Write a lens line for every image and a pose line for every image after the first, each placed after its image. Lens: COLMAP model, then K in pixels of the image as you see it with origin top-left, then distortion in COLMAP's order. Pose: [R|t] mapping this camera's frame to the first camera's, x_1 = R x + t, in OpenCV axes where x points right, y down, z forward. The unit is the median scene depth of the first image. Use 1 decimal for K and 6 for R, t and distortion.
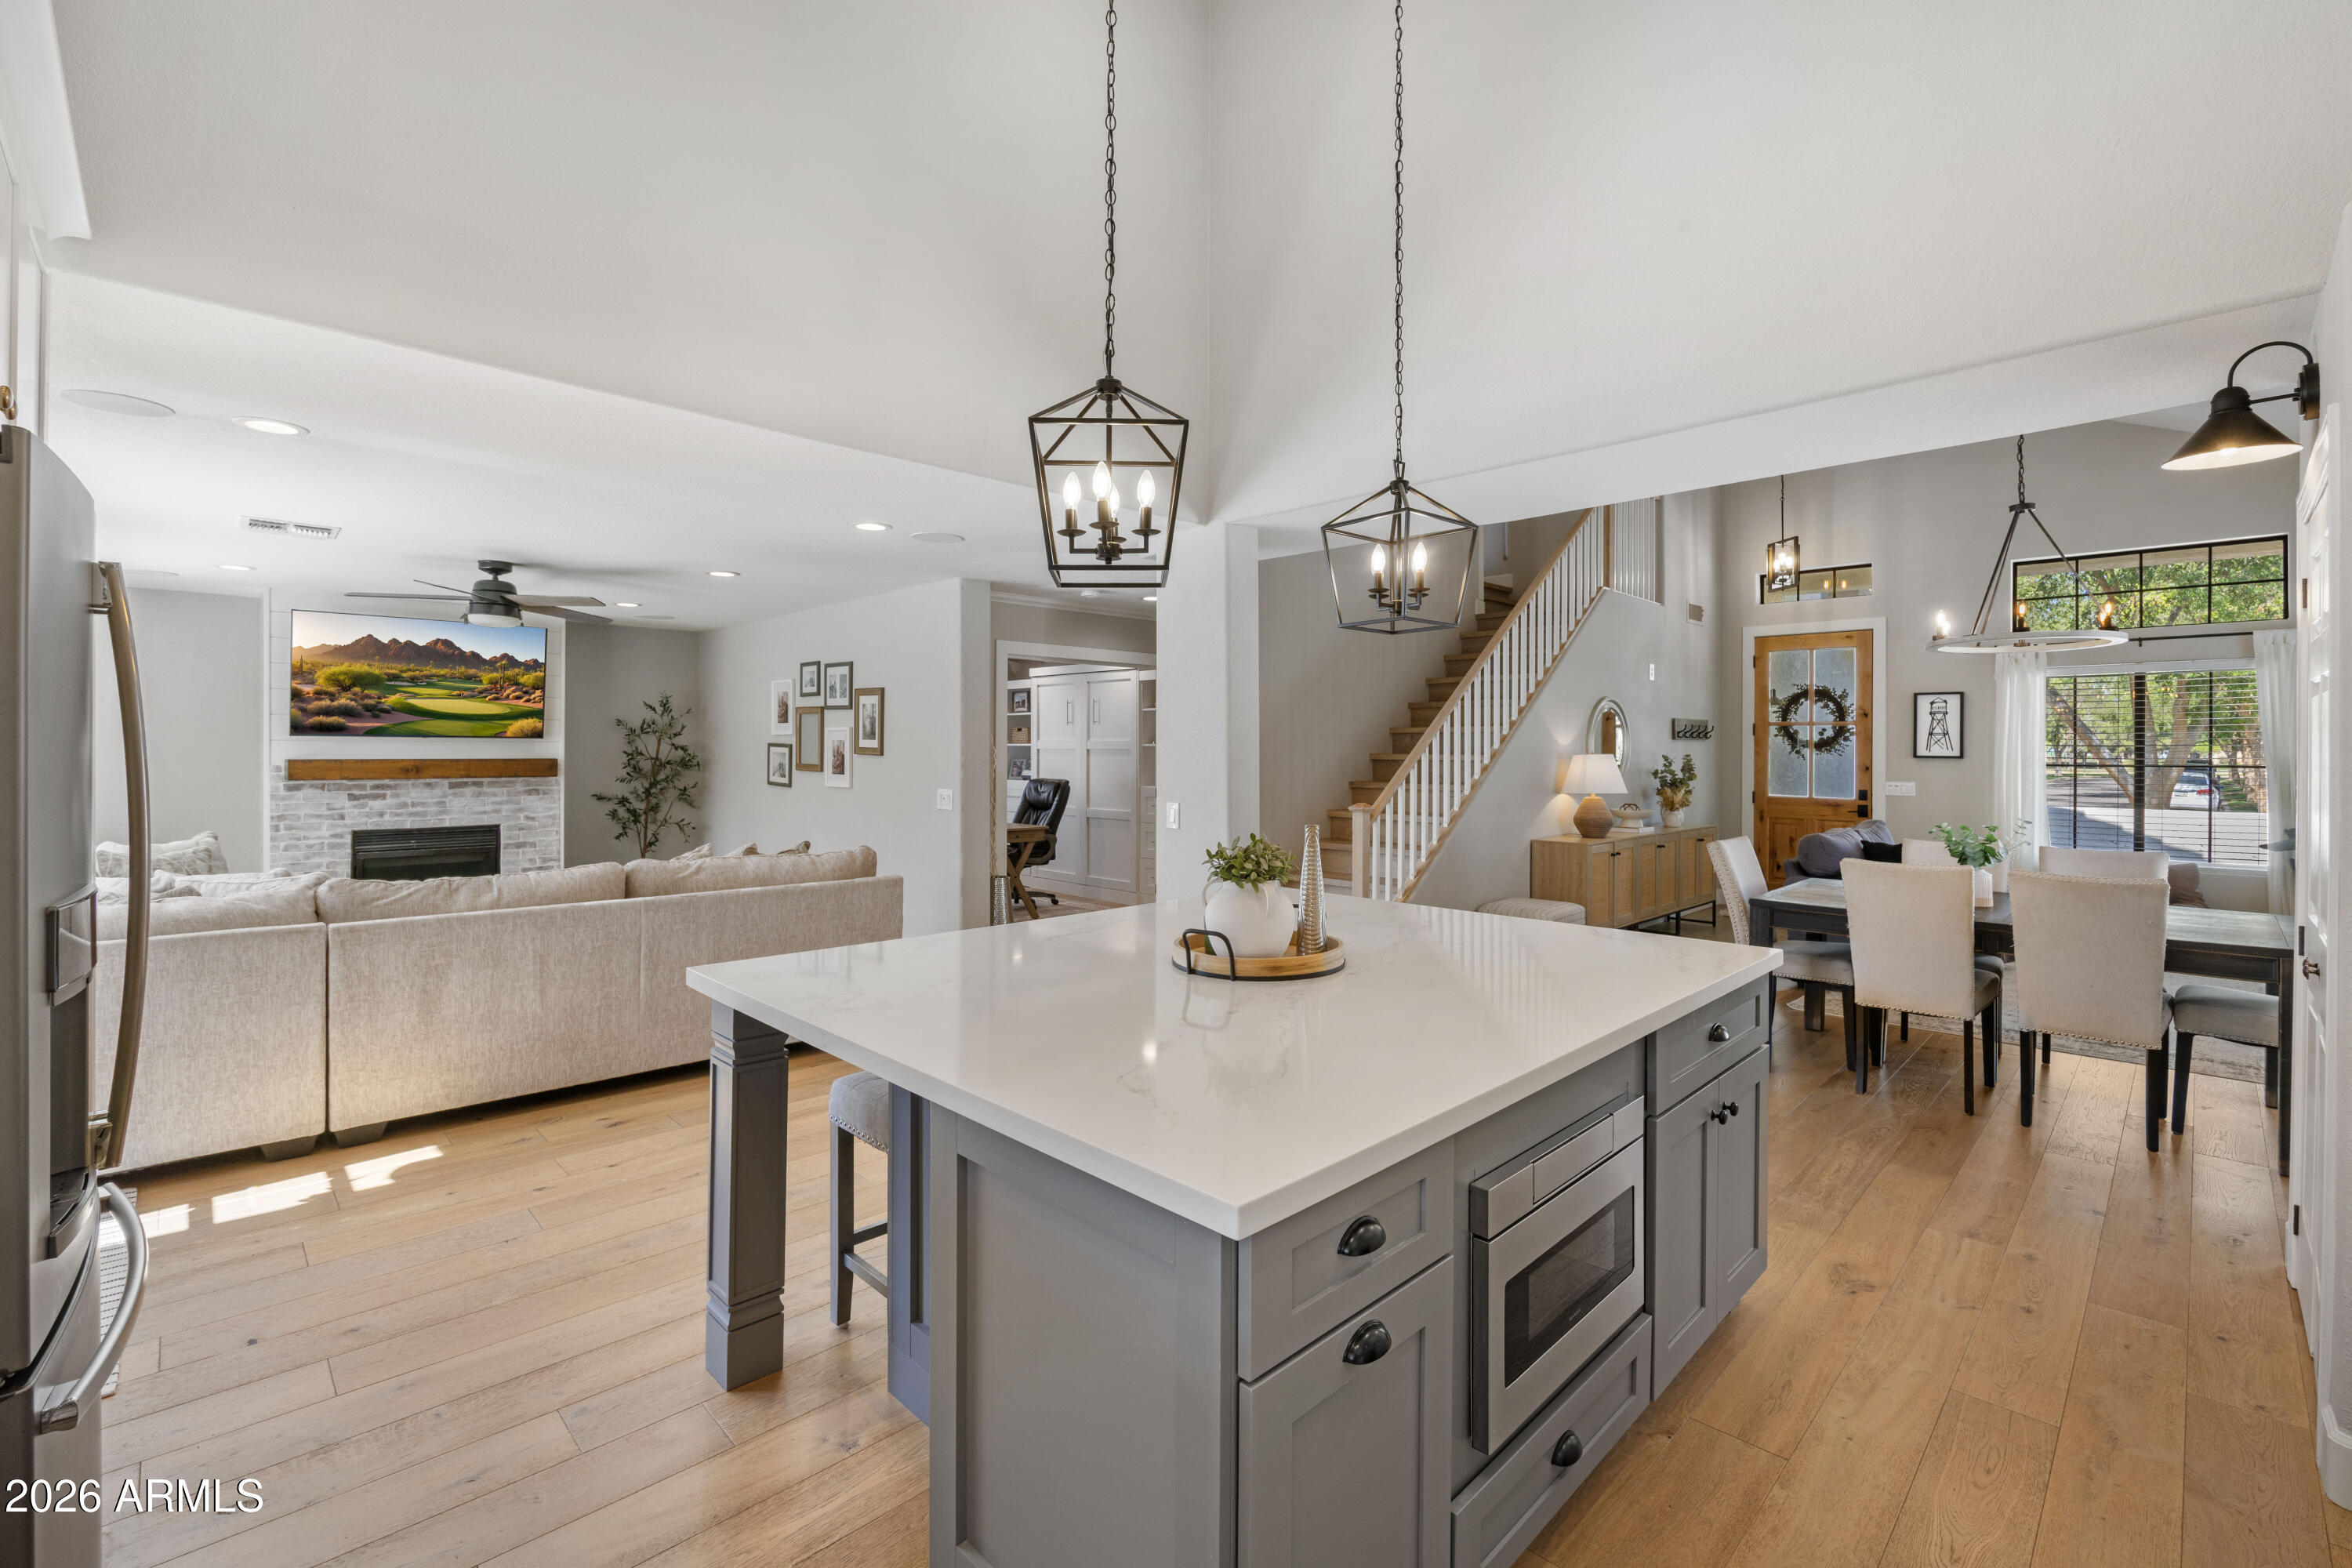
lens RADIAL K [[1040.1, 0, 1211.6], [0, 1040.1, 752.3], [0, 0, 1]] dist [-0.008020, -0.000218]
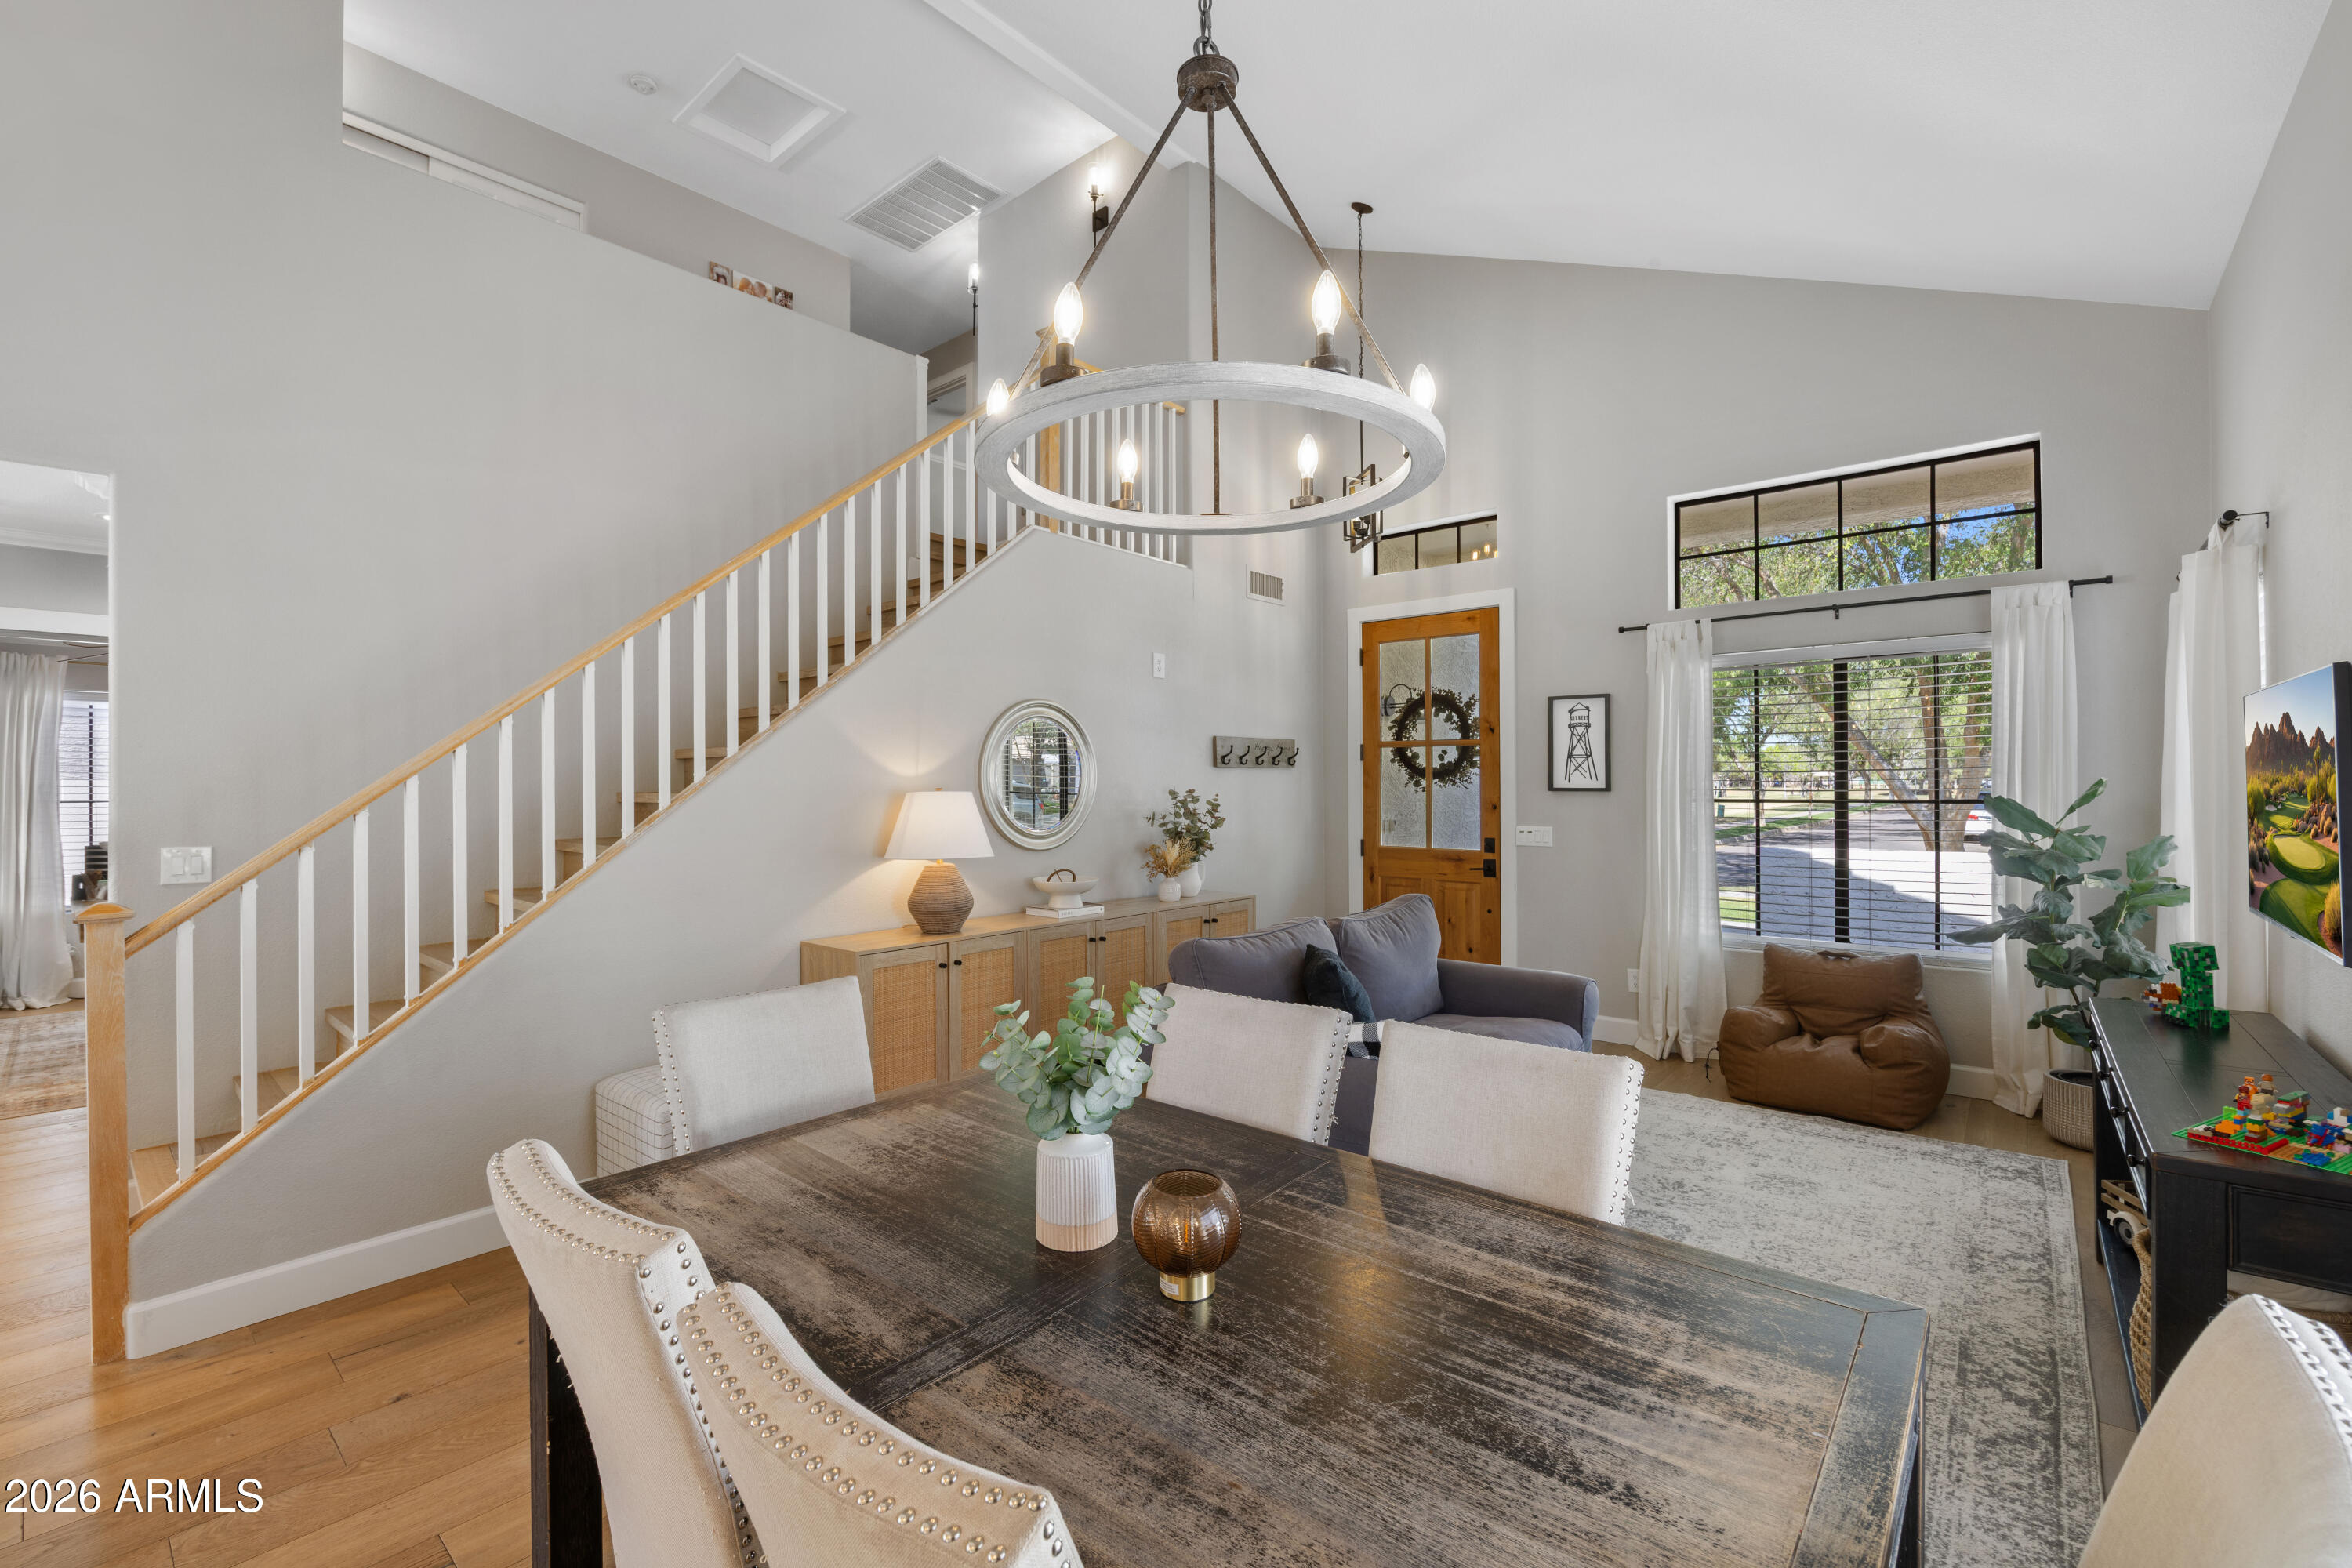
lens RADIAL K [[1040.1, 0, 1175.5], [0, 1040.1, 779.7], [0, 0, 1]] dist [-0.008020, -0.000218]
pose [[0.997225, -0.007048, 0.074110, 0.349212], [0.007732, 0.999930, -0.008945, 0.001875], [-0.074042, 0.009493, 0.997210, 0.304777]]
